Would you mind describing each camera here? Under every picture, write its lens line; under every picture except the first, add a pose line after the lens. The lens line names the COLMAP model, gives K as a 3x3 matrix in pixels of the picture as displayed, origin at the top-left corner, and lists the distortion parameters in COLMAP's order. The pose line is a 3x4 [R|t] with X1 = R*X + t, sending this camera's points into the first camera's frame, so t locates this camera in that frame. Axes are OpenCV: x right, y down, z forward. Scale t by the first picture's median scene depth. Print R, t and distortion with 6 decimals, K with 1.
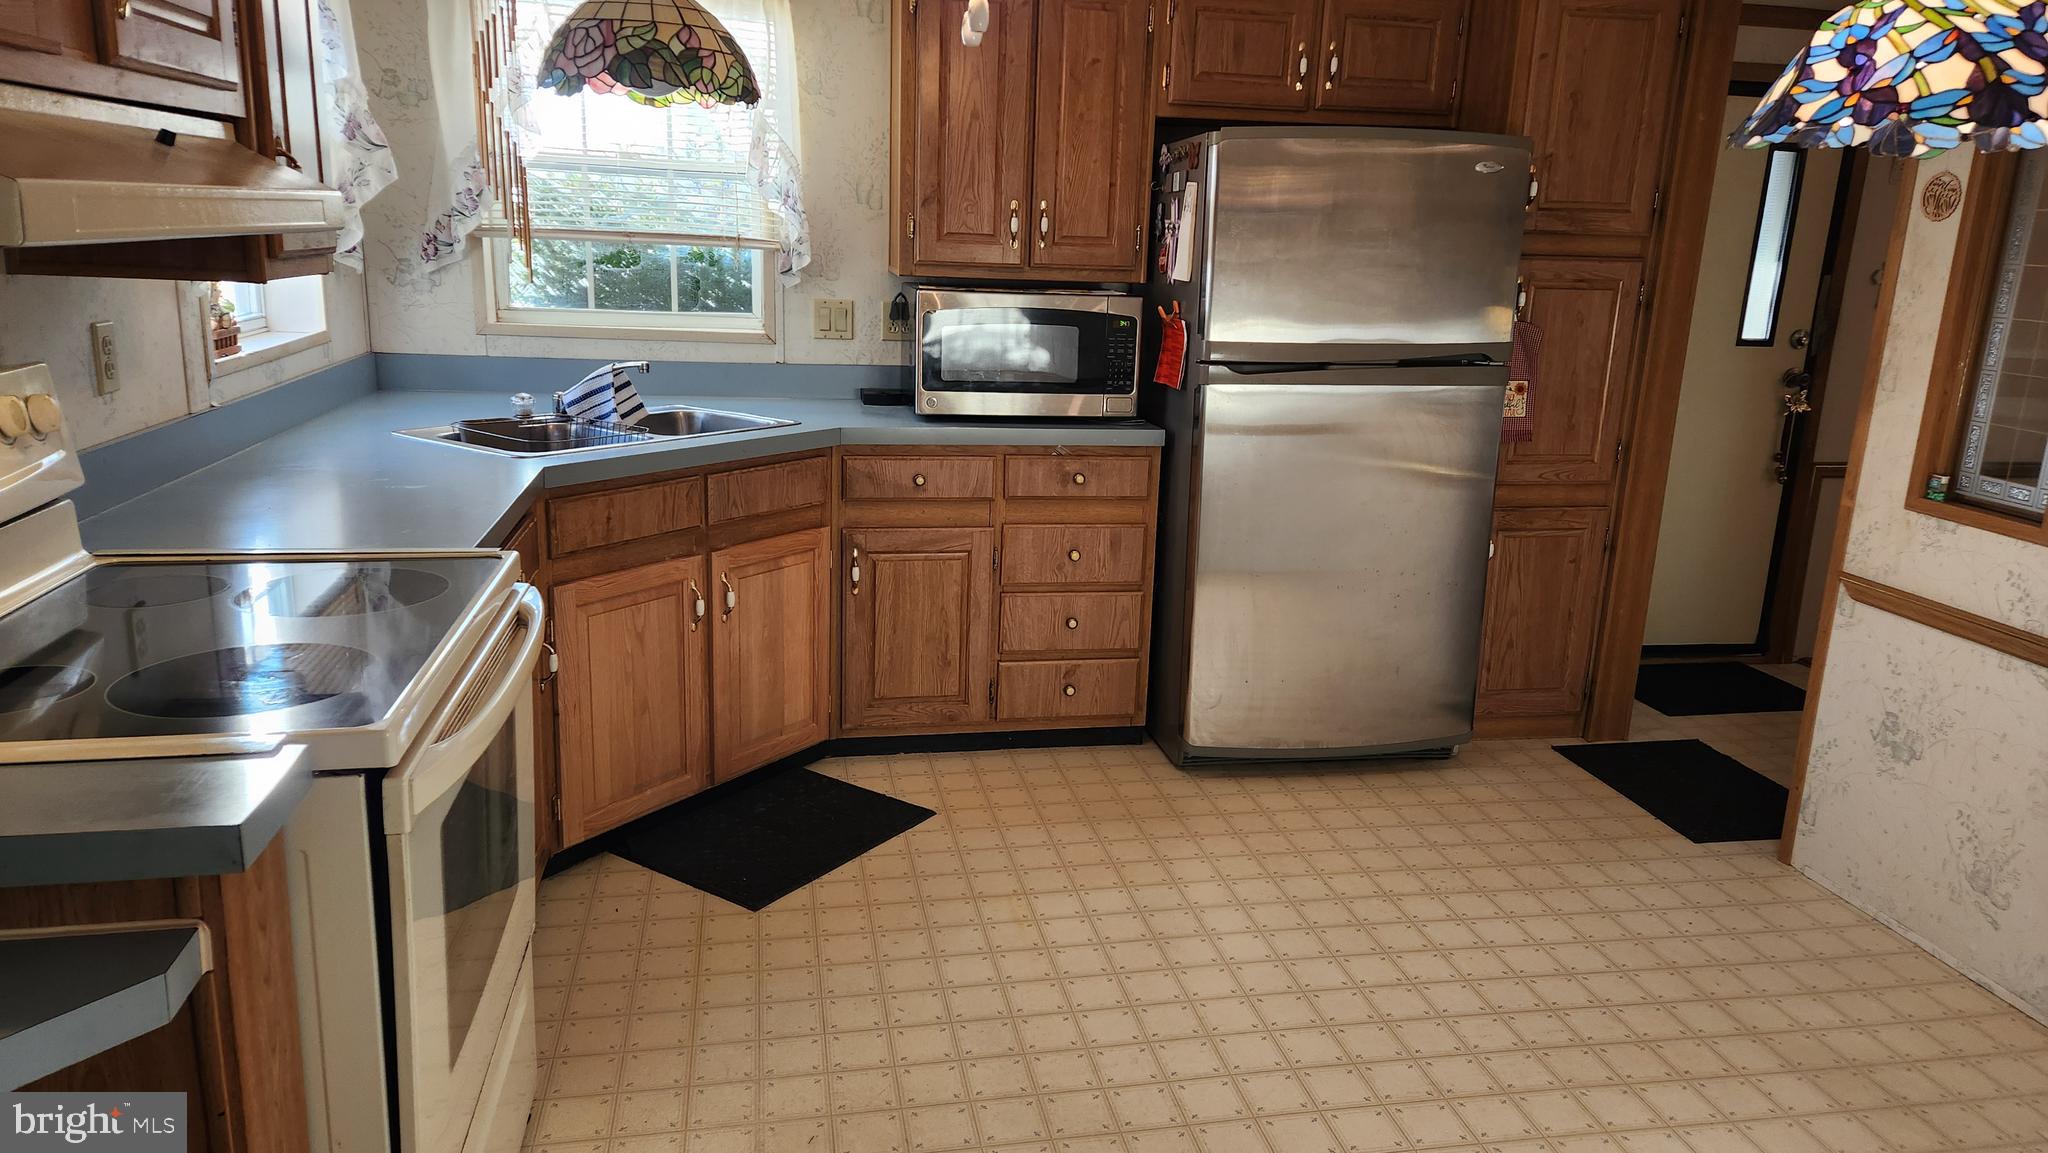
lens RADIAL K [[1381.6, 0, 1040.3], [0, 1381.6, 574.1], [0, 0, 1]] dist [0.063809, -0.008905]
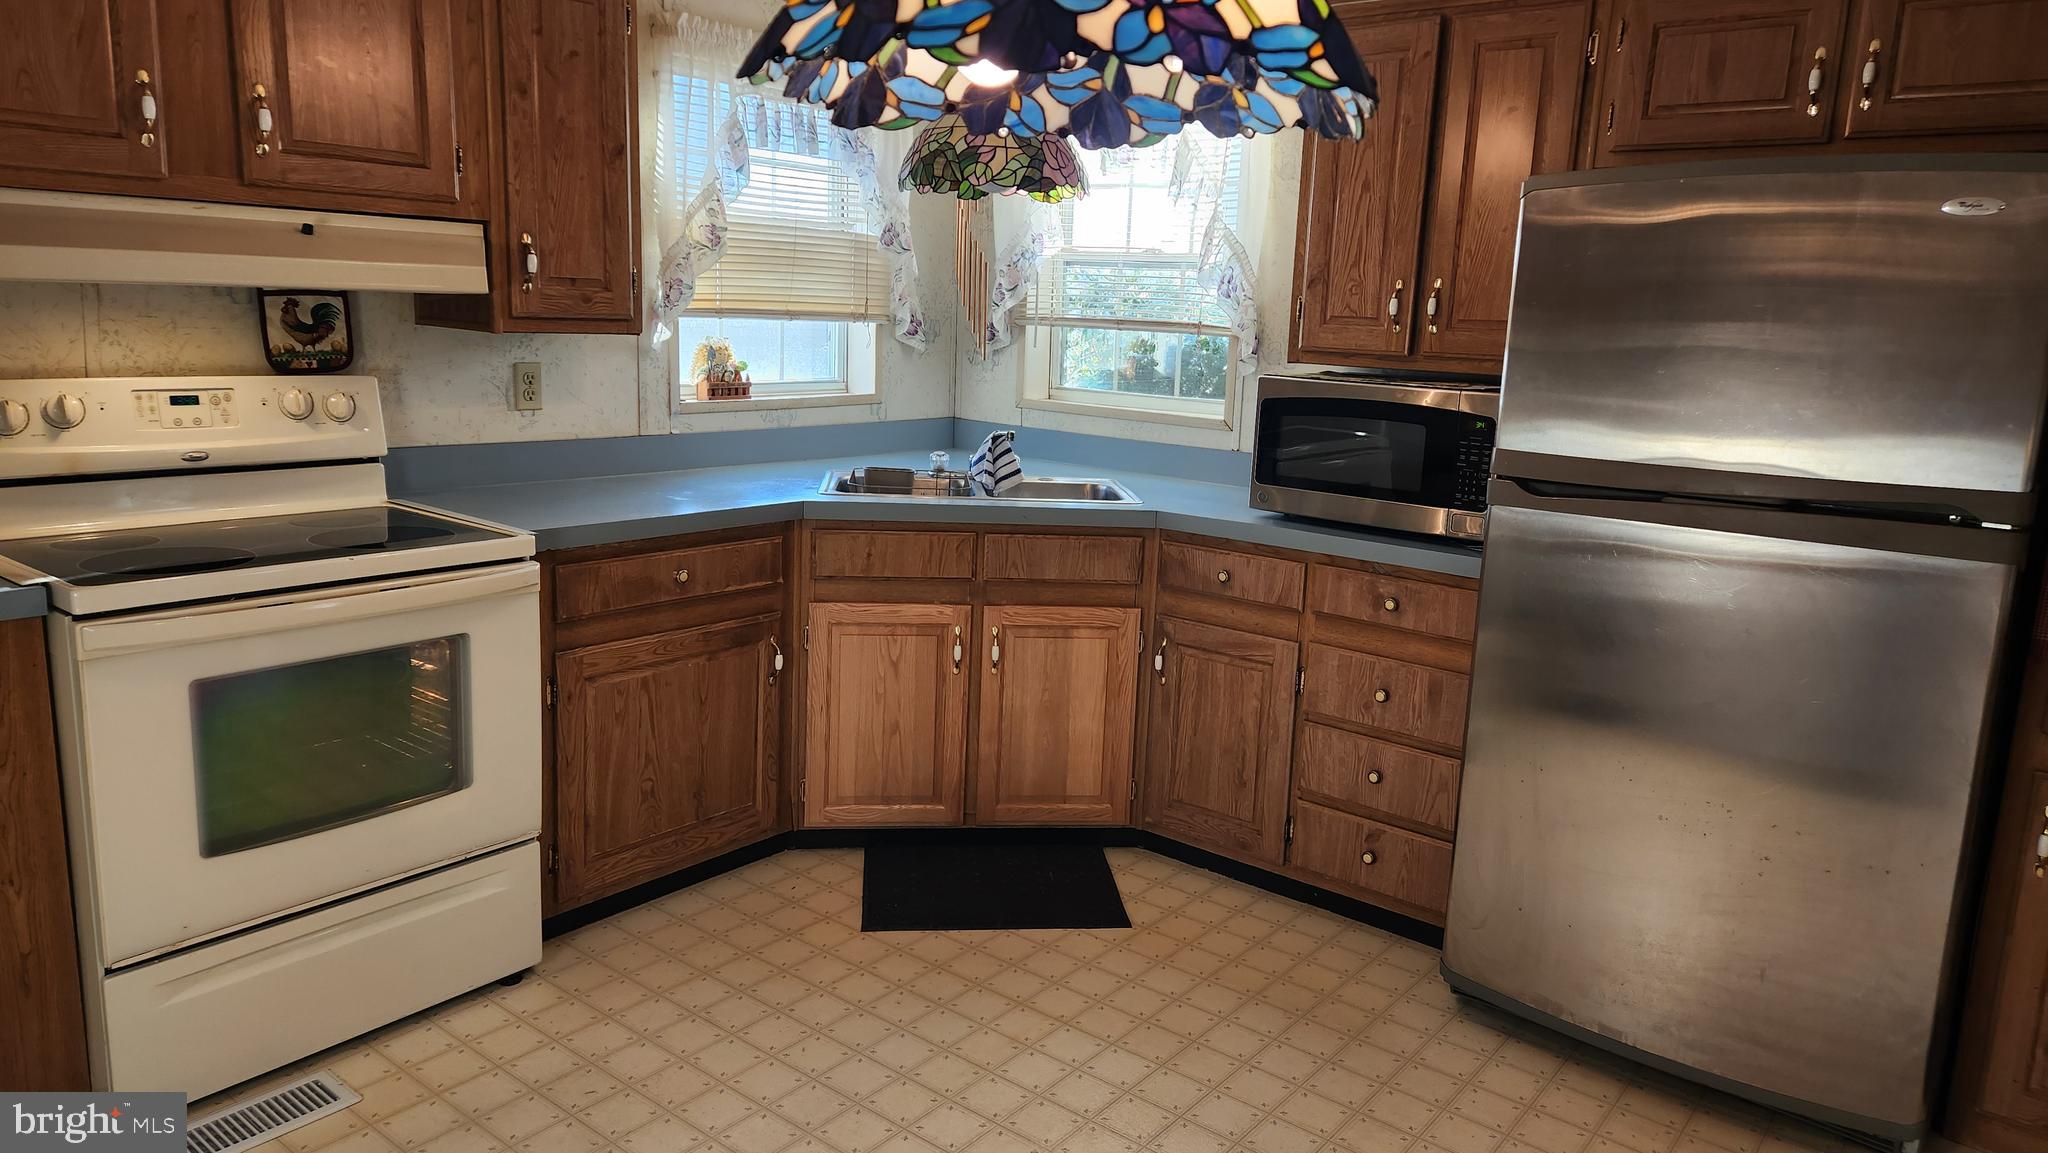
lens RADIAL K [[1381.6, 0, 1031.4], [0, 1381.6, 570.4], [0, 0, 1]] dist [0.063809, -0.008905]
pose [[0.632553, 0.138086, -0.762108, 0.533706], [-0.204465, 0.978844, 0.007649, -0.052026], [0.747041, 0.150986, 0.647405, 0.298664]]
